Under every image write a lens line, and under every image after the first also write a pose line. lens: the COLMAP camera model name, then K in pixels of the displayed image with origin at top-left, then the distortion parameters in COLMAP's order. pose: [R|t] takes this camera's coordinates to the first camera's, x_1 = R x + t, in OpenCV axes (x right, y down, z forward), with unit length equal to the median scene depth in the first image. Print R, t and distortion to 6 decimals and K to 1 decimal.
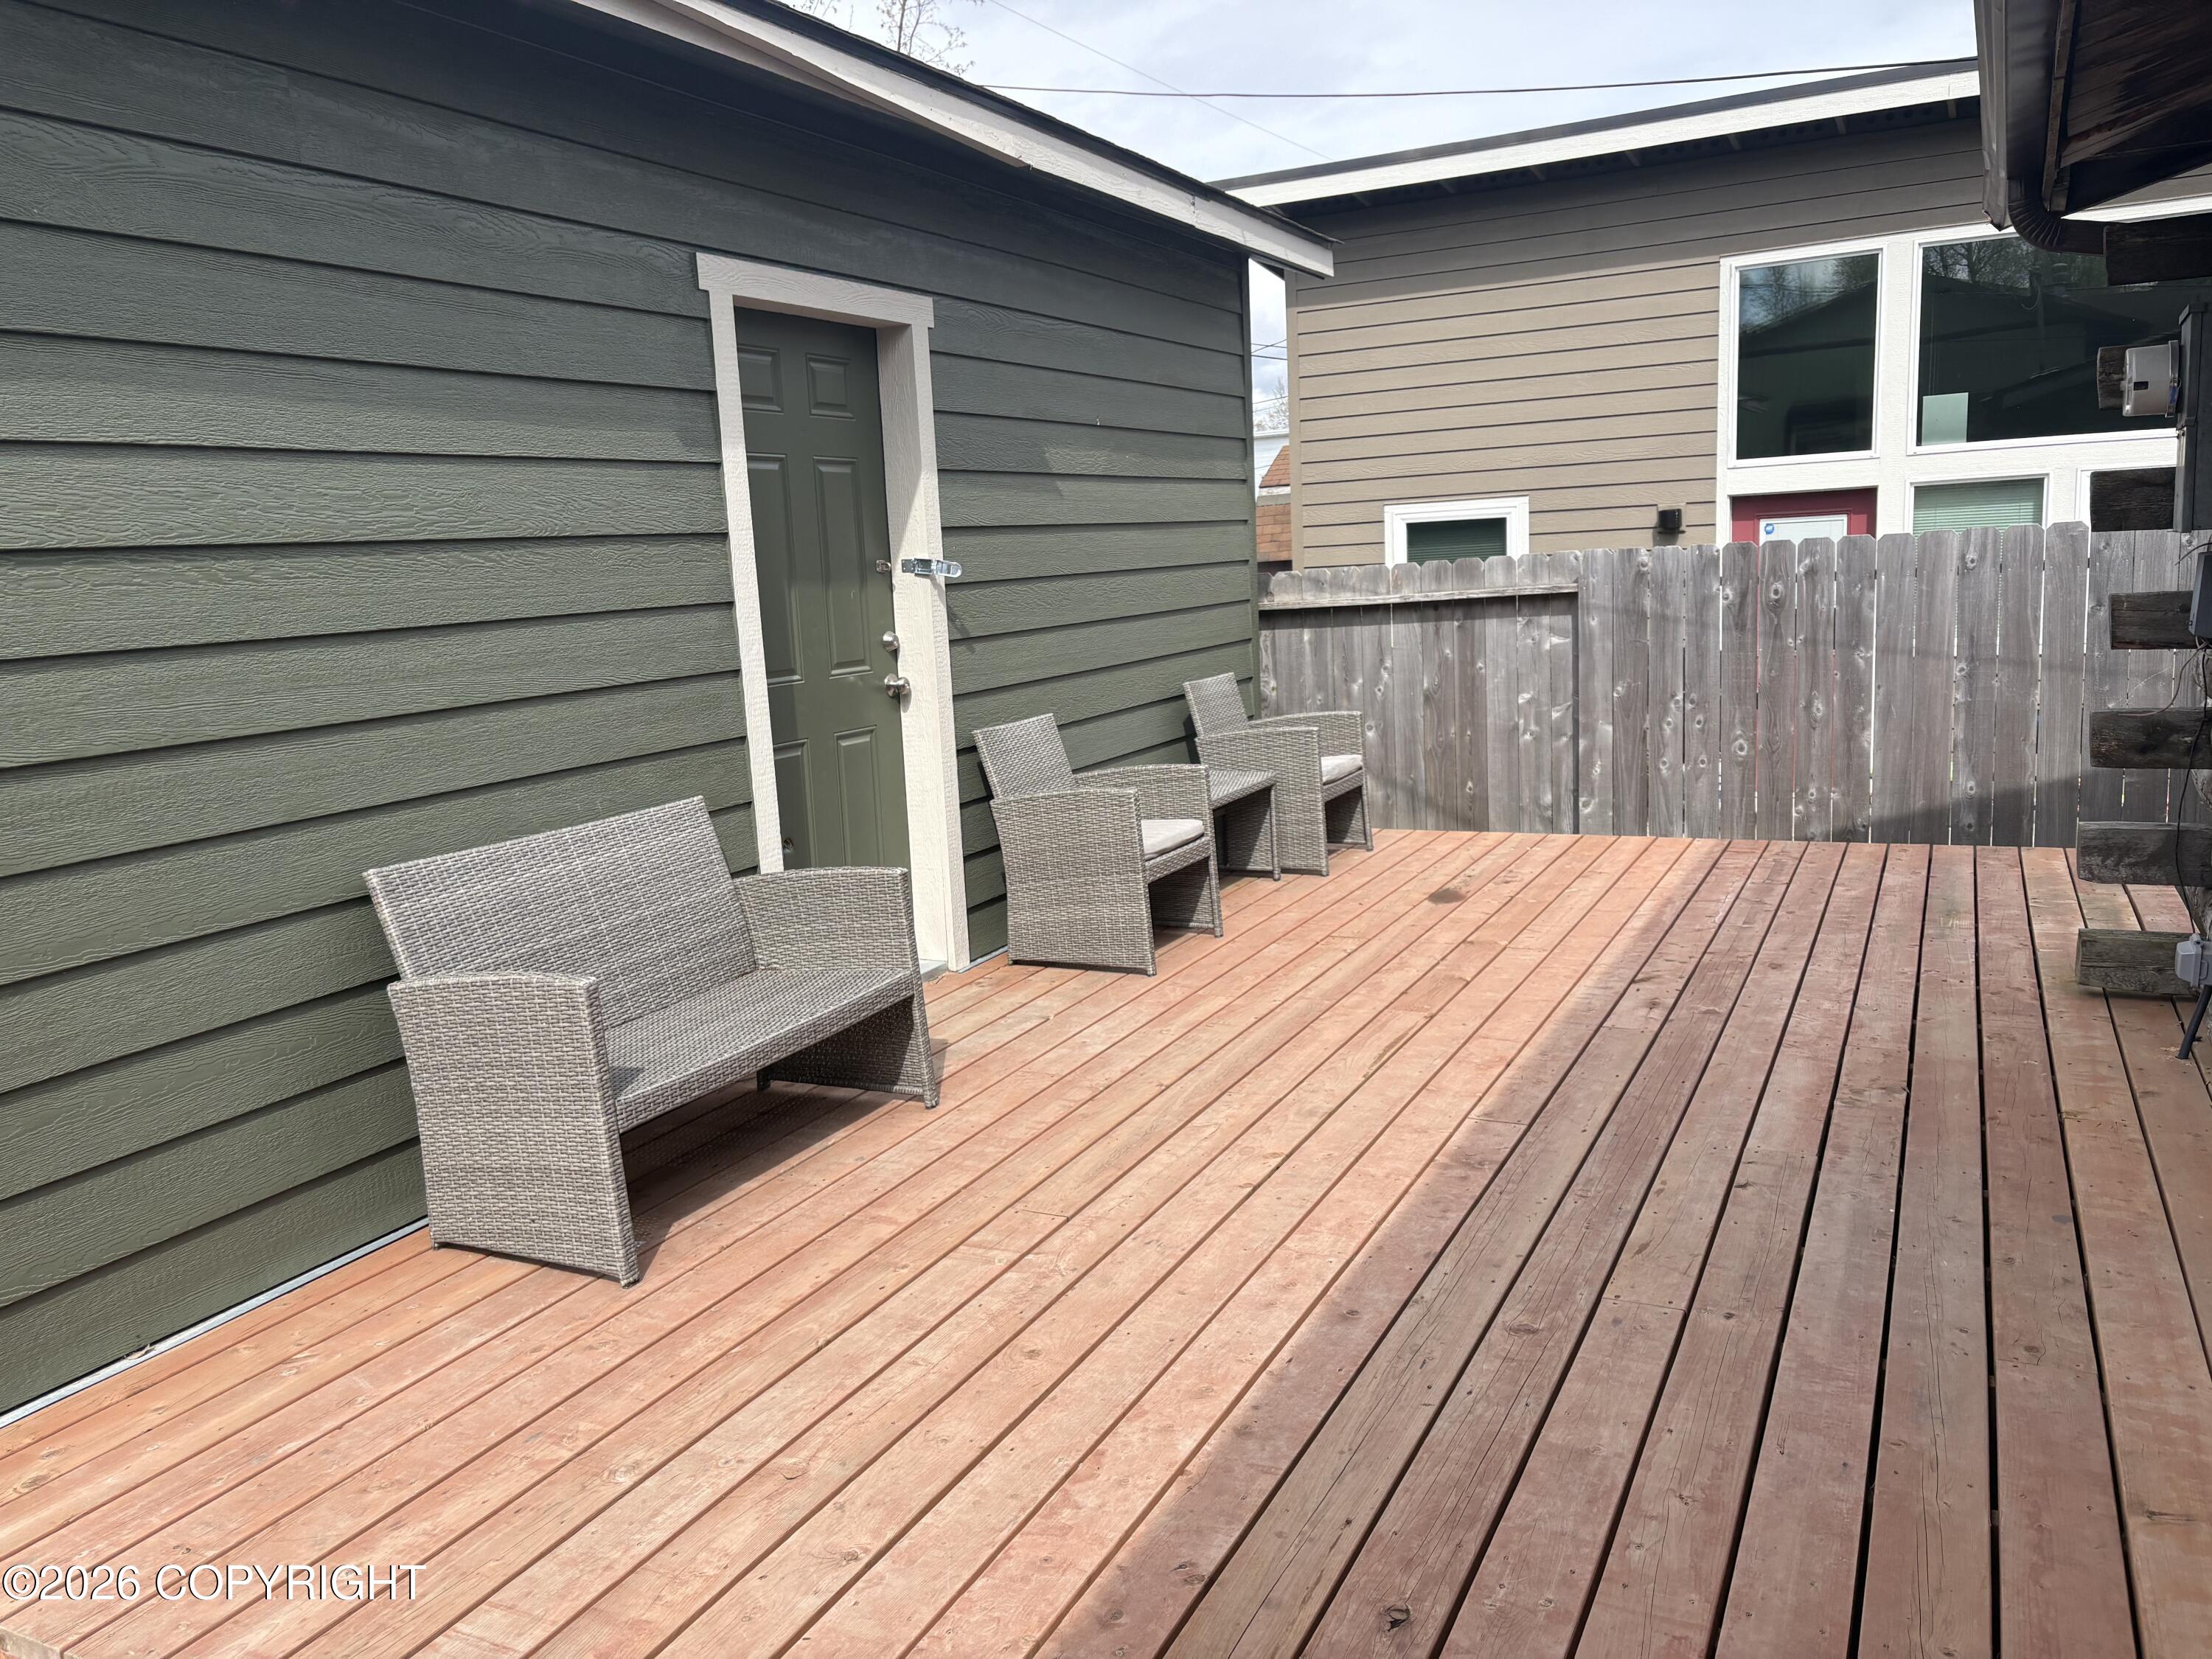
lens RADIAL K [[1657.4, 0, 1105.7], [0, 1657.4, 838.9], [0, 0, 1]] dist [0.089473, -0.122755]
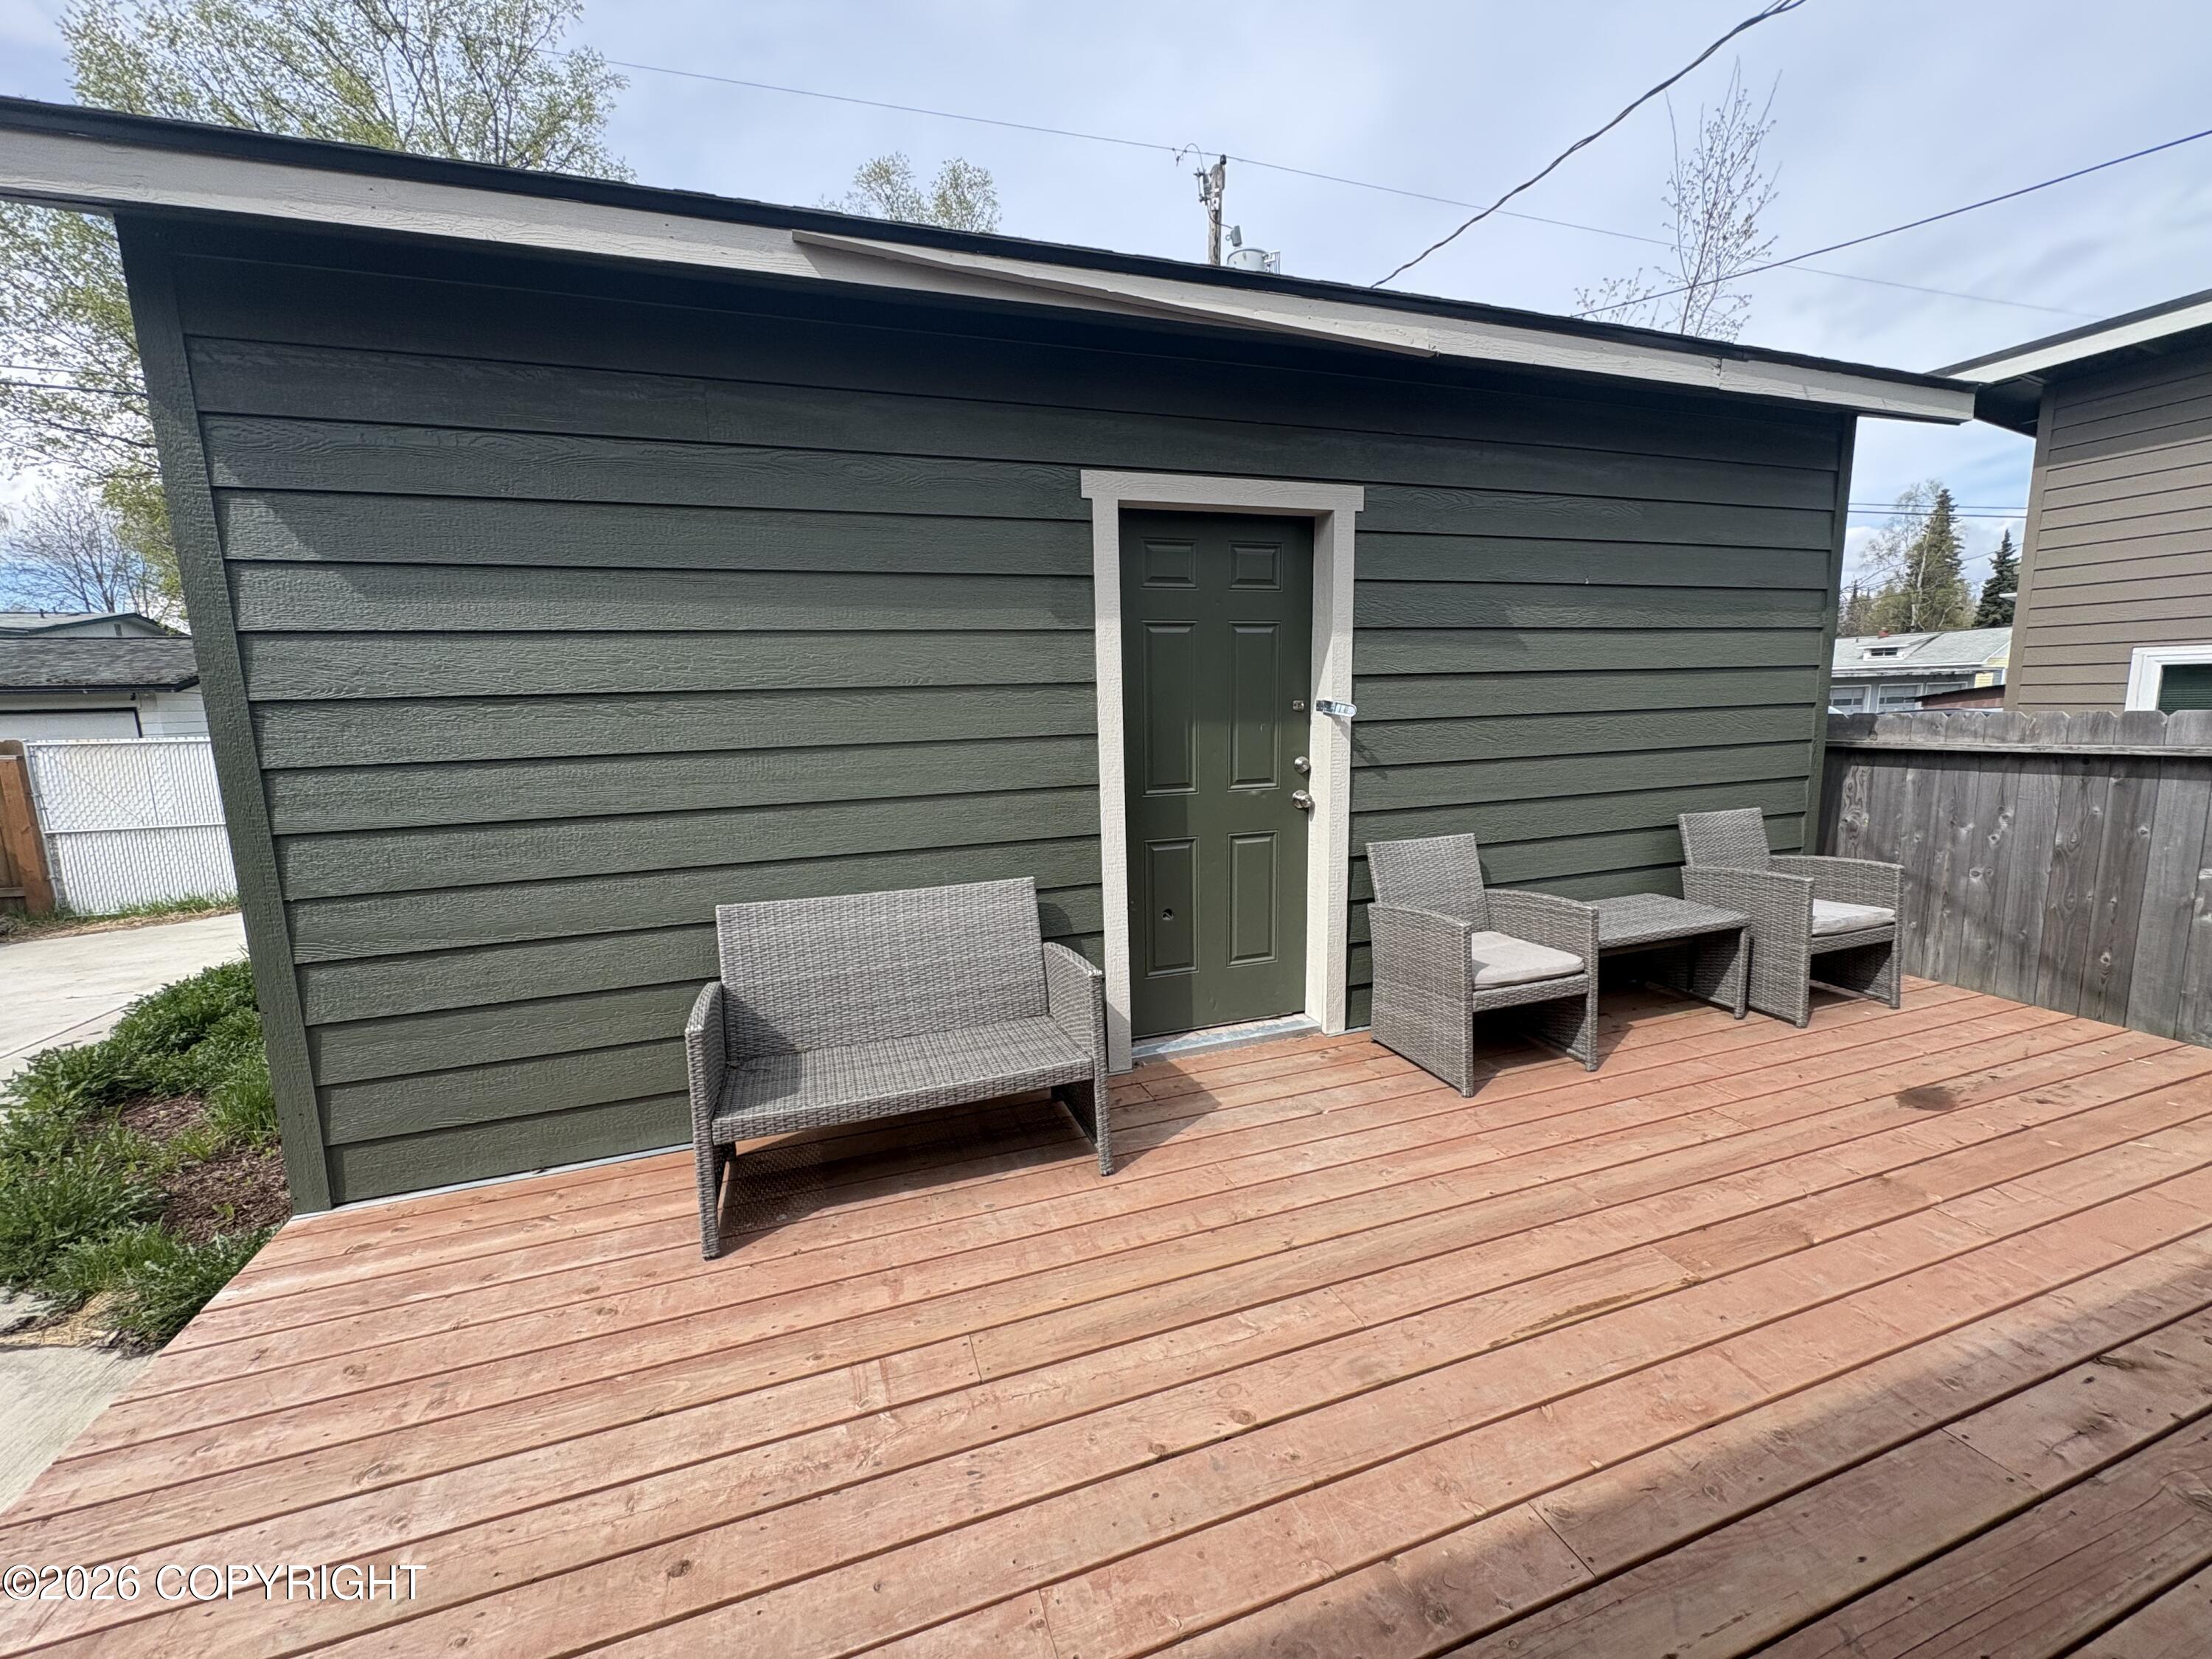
lens RADIAL K [[879.6, 0, 1108.5], [0, 879.6, 826.5], [0, 0, 1]] dist [0.000408, -0.000098]
pose [[0.719675, 0.135079, -0.681045, 0.226401], [-0.130532, 0.989725, 0.058367, -0.093797], [0.681931, 0.046893, 0.729912, 0.422870]]
